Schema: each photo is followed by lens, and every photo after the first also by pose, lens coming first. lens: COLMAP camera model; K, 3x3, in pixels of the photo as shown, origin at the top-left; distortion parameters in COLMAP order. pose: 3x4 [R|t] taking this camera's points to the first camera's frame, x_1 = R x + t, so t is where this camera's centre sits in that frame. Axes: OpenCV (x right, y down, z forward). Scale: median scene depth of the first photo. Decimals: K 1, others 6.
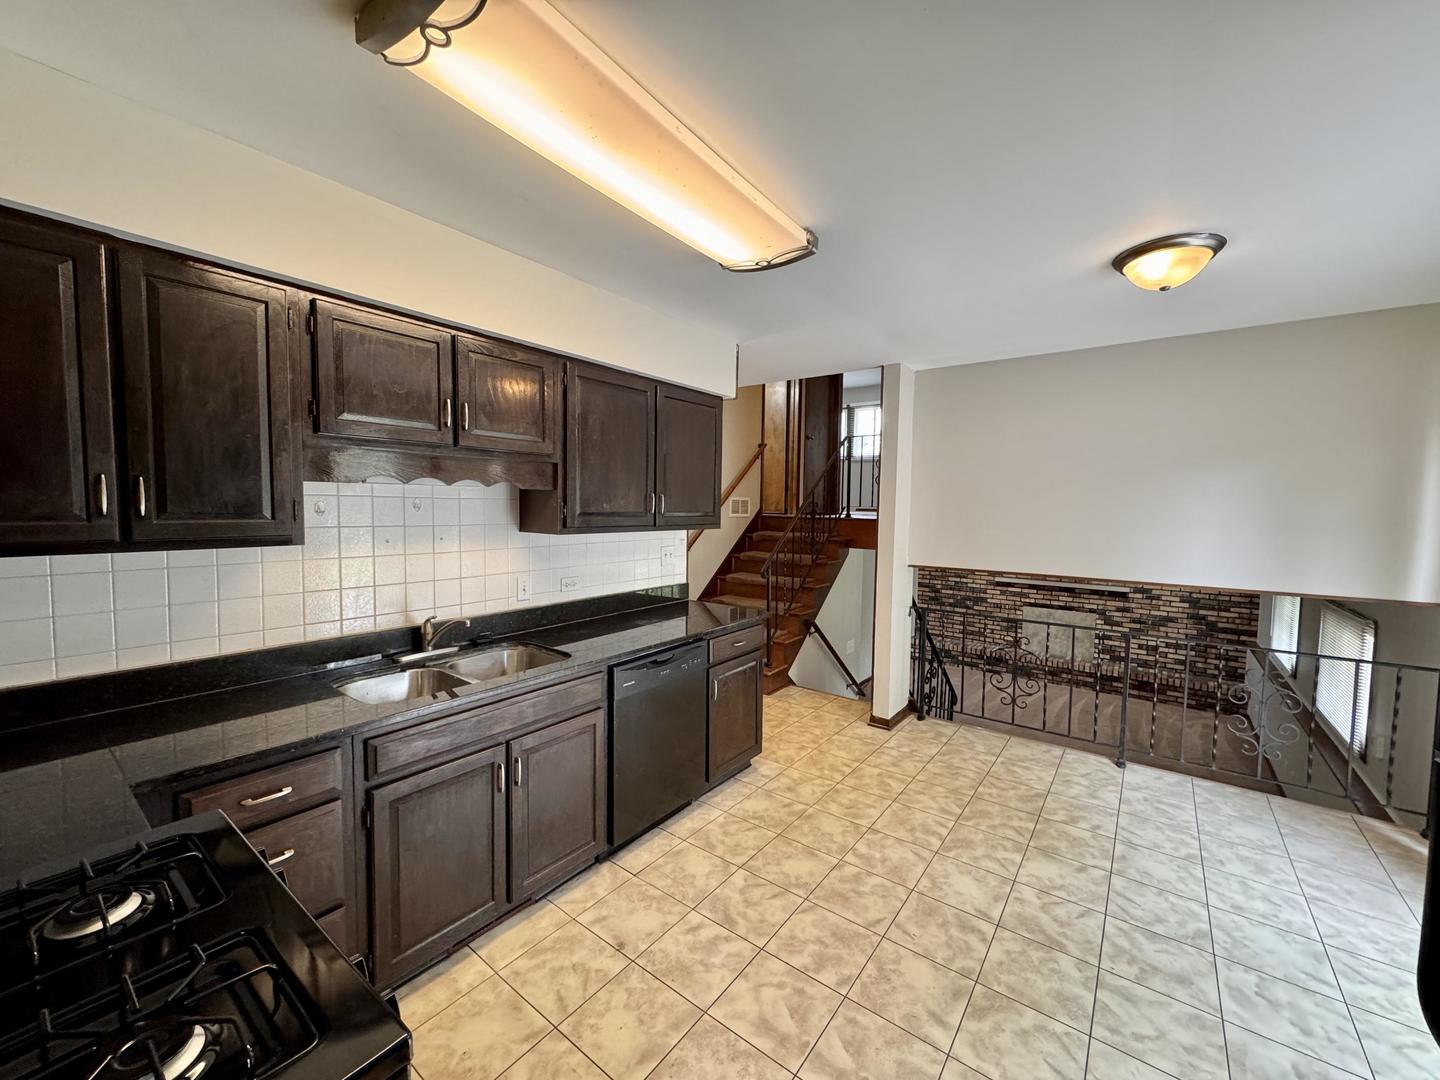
lens RADIAL K [[574.3, 0, 720.4], [0, 574.3, 538.6], [0, 0, 1]] dist [-0.002727, 0.000039]
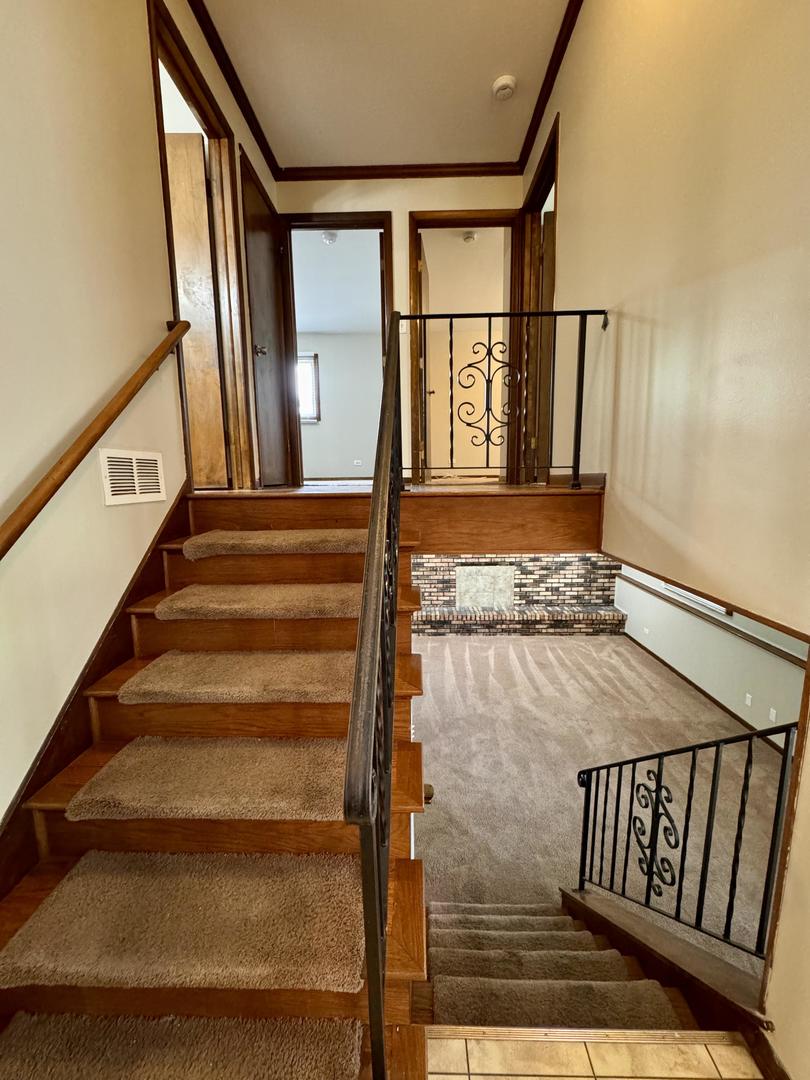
lens RADIAL K [[430.7, 0, 406.8], [0, 430.7, 542.7], [0, 0, 1]] dist [-0.002727, 0.000039]
pose [[0.809344, -0.116579, 0.575649, 0.010662], [0.061869, 0.991573, 0.113825, -0.033539], [-0.584068, -0.056508, 0.809736, 0.670067]]
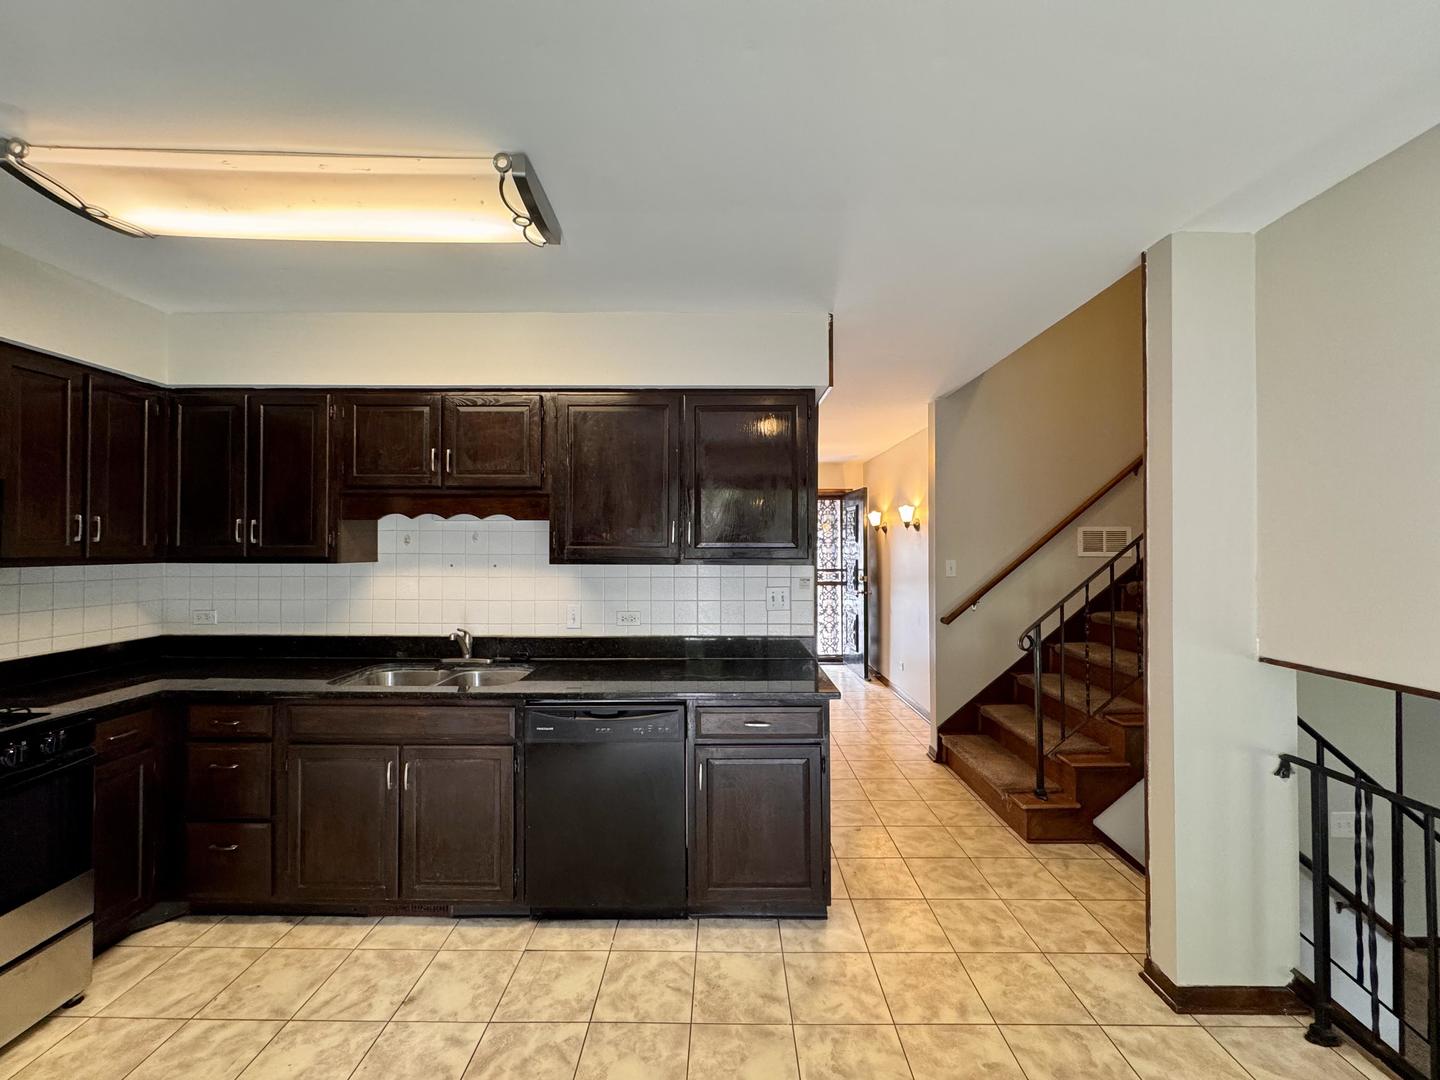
lens RADIAL K [[574.3, 0, 718.6], [0, 574.3, 538.6], [0, 0, 1]] dist [-0.002727, 0.000039]
pose [[0.596993, -0.021854, -0.801949, 0.296073], [-0.042021, 0.997405, -0.058462, -0.002218], [0.801145, 0.068600, 0.594525, 0.265023]]
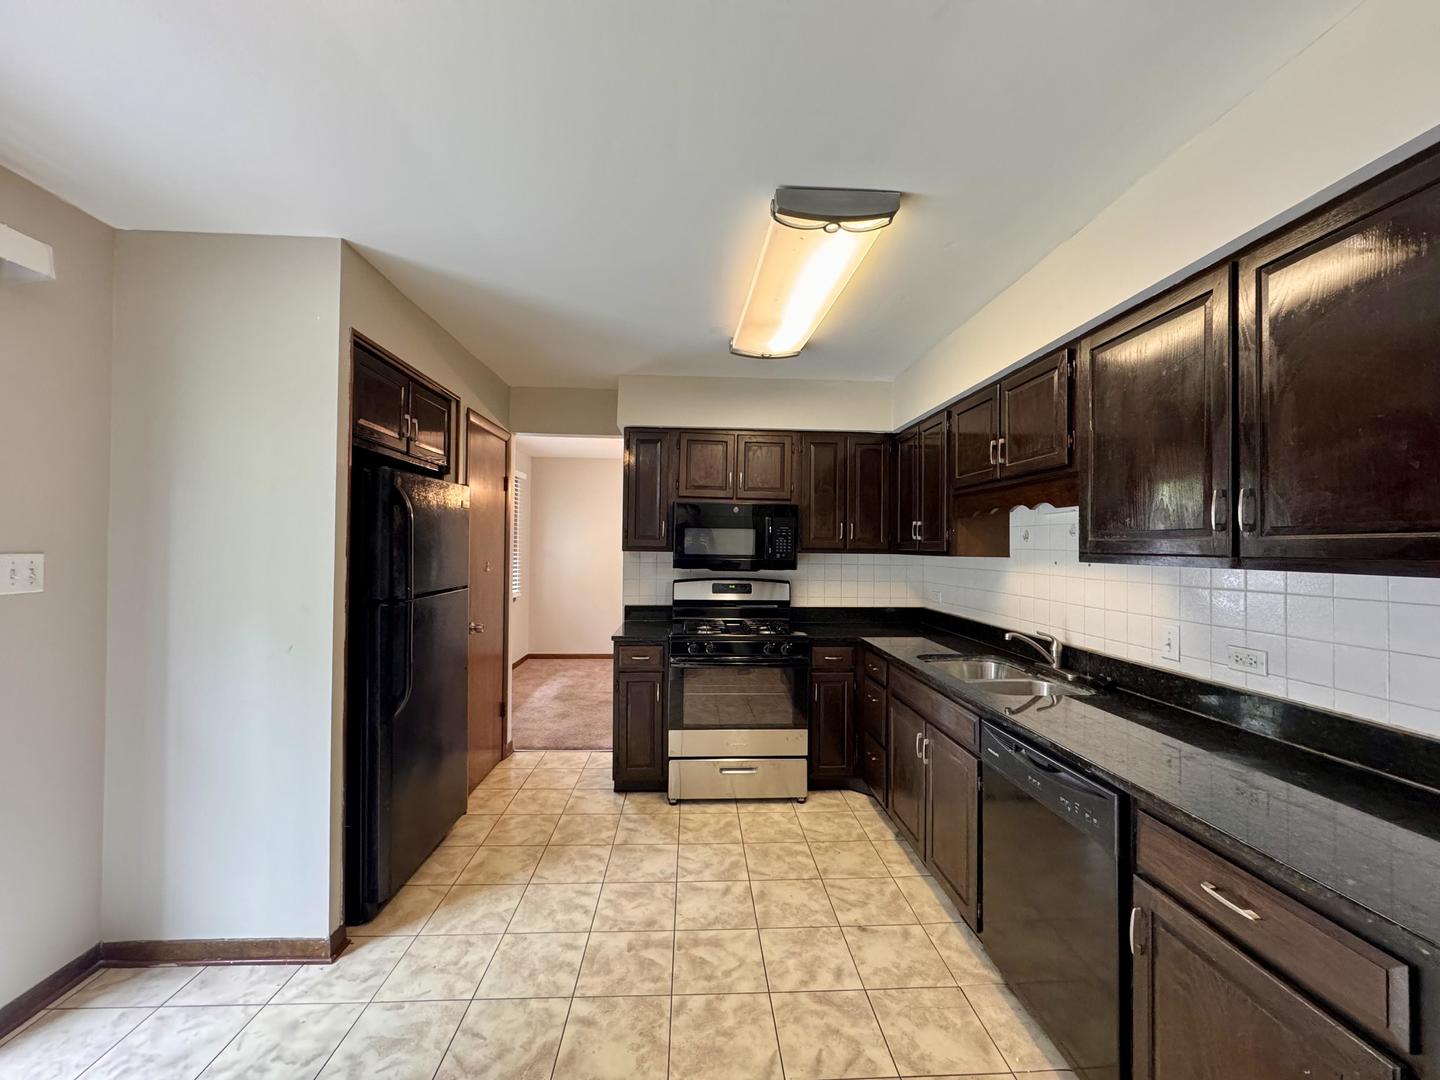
lens RADIAL K [[574.3, 0, 722.1], [0, 574.3, 539.3], [0, 0, 1]] dist [-0.002727, 0.000039]
pose [[-0.762446, -0.030187, -0.646347, 0.249592], [-0.060638, 0.997849, 0.024927, -0.011727], [0.644204, 0.058199, -0.762636, 0.535941]]
